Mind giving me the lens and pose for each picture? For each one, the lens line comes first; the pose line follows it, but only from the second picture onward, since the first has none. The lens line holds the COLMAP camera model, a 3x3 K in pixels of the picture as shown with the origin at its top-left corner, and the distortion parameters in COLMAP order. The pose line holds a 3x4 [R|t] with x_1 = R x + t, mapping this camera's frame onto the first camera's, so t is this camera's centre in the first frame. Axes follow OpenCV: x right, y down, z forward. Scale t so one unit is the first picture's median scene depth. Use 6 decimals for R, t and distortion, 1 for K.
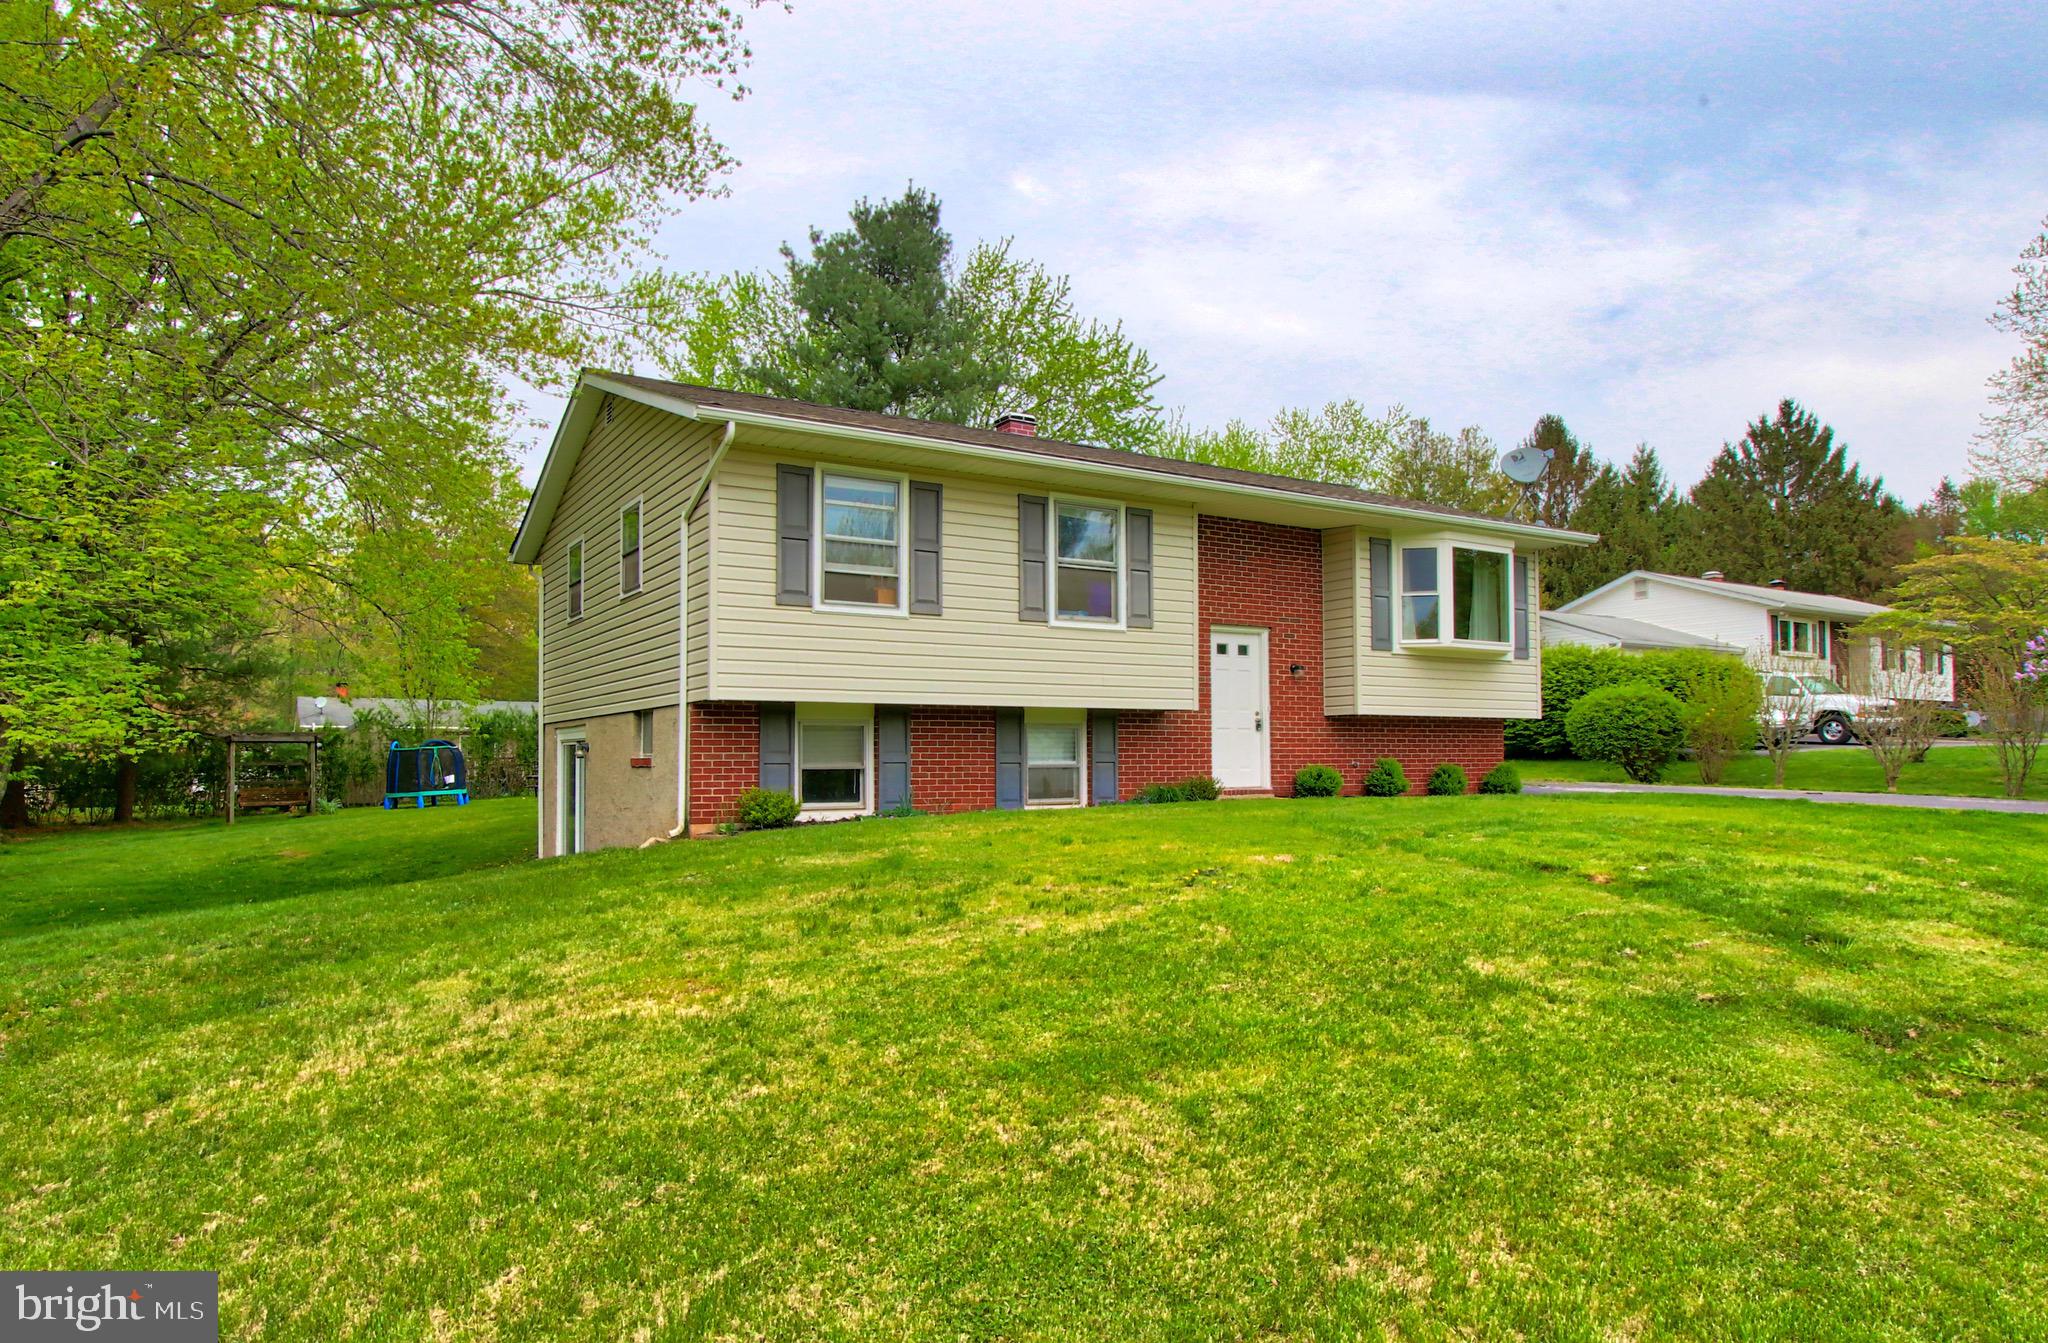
lens RADIAL K [[1221.7, 0, 1055.7], [0, 1221.7, 741.3], [0, 0, 1]] dist [-0.021105, 0.000266]
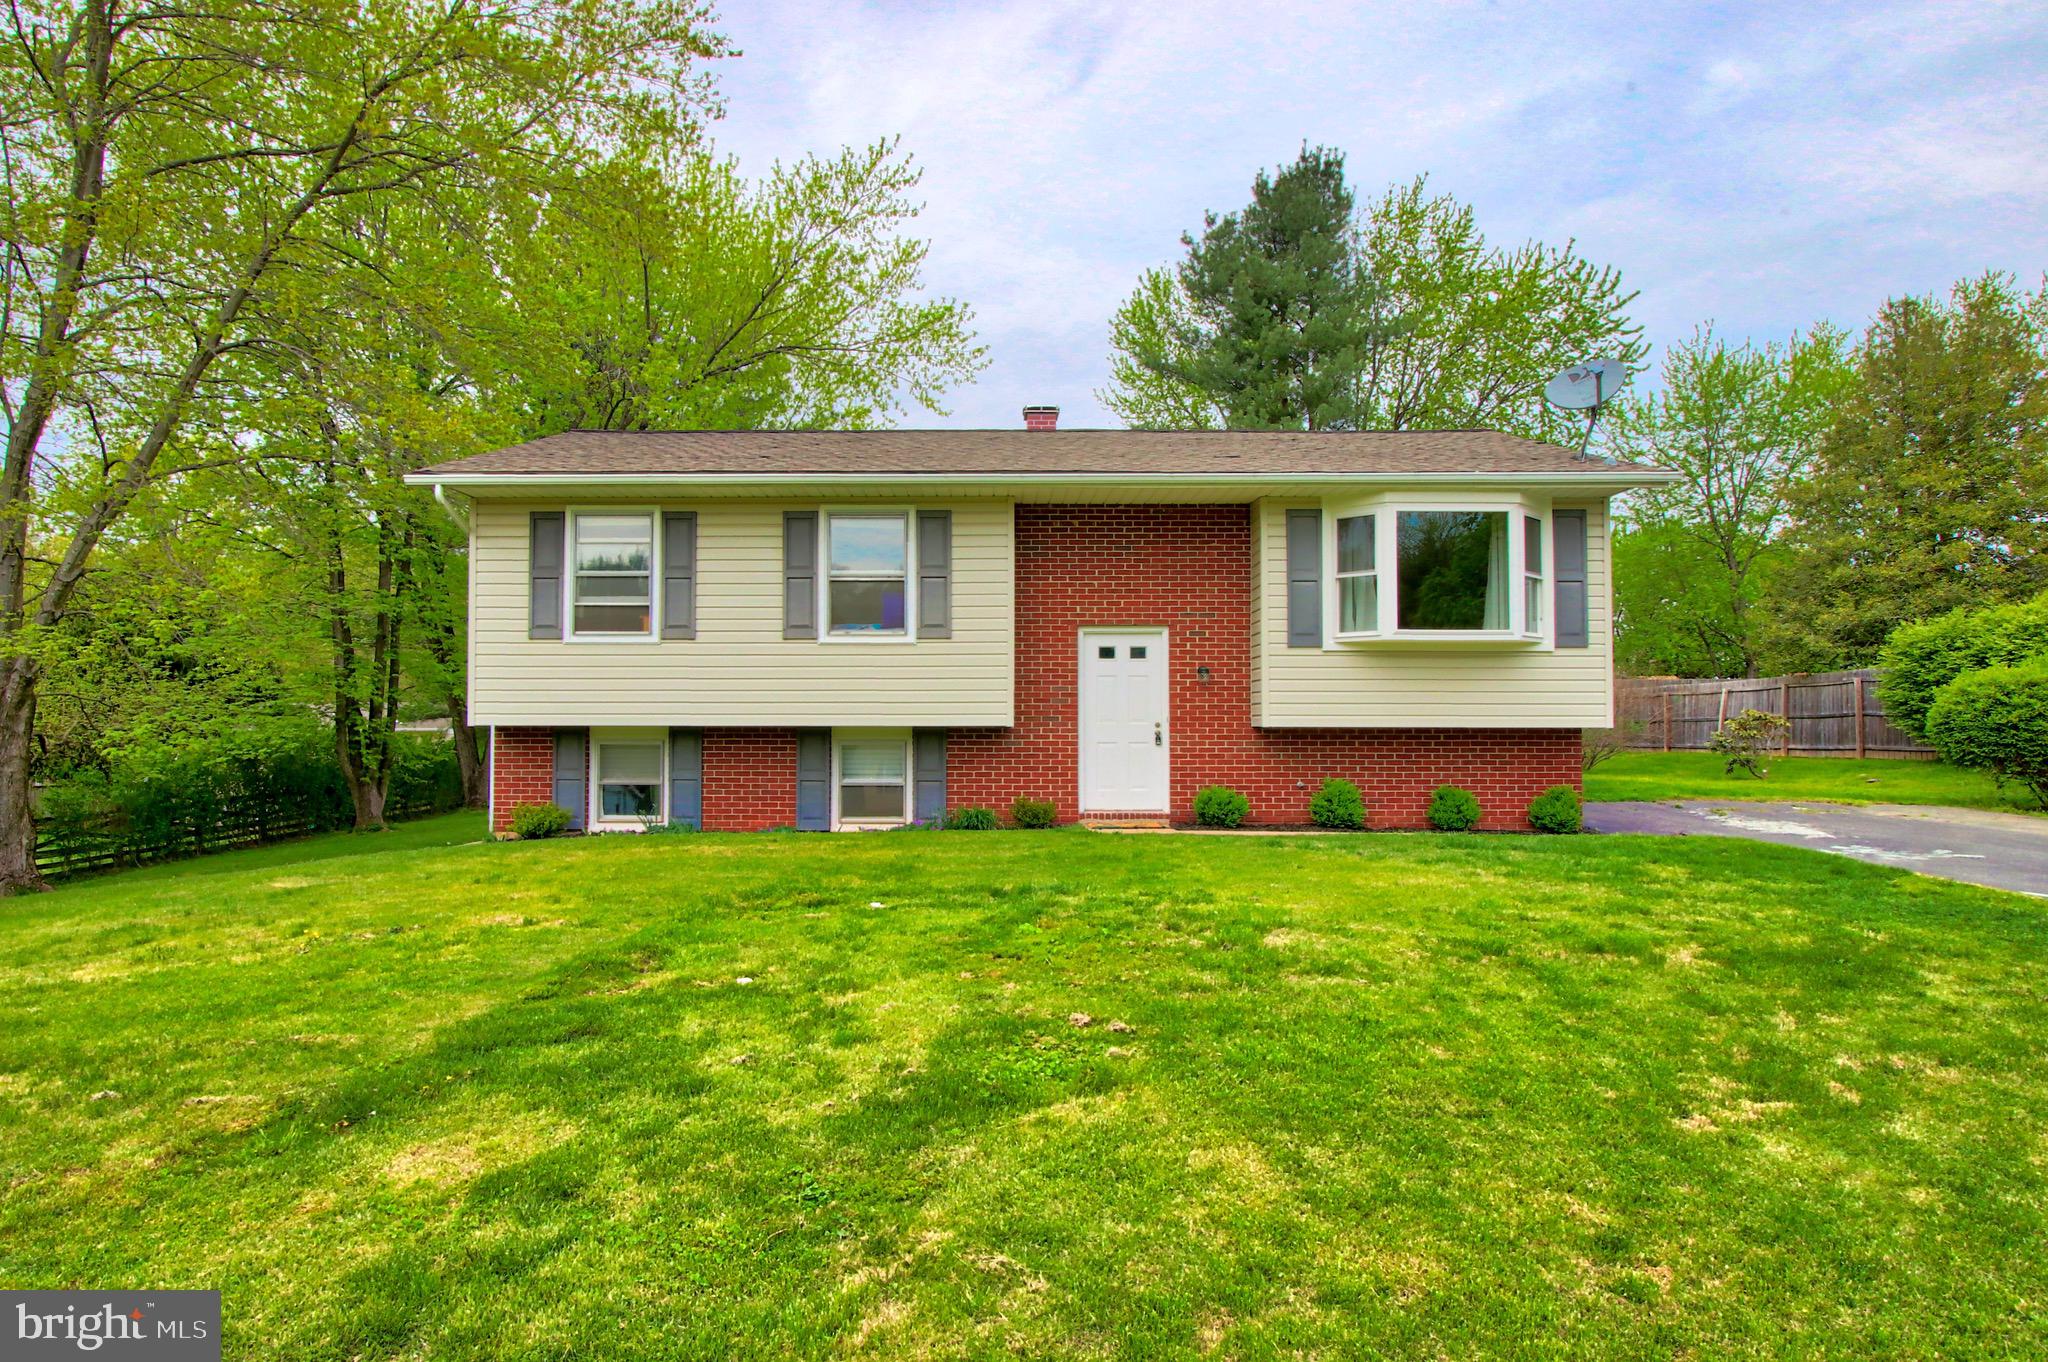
lens RADIAL K [[1221.7, 0, 1026.9], [0, 1221.7, 686.5], [0, 0, 1]] dist [-0.021105, 0.000266]
pose [[0.852019, -0.013948, -0.523324, 0.601842], [0.003125, 0.999763, -0.021558, -0.035683], [0.523501, 0.016733, 0.851861, 0.242283]]
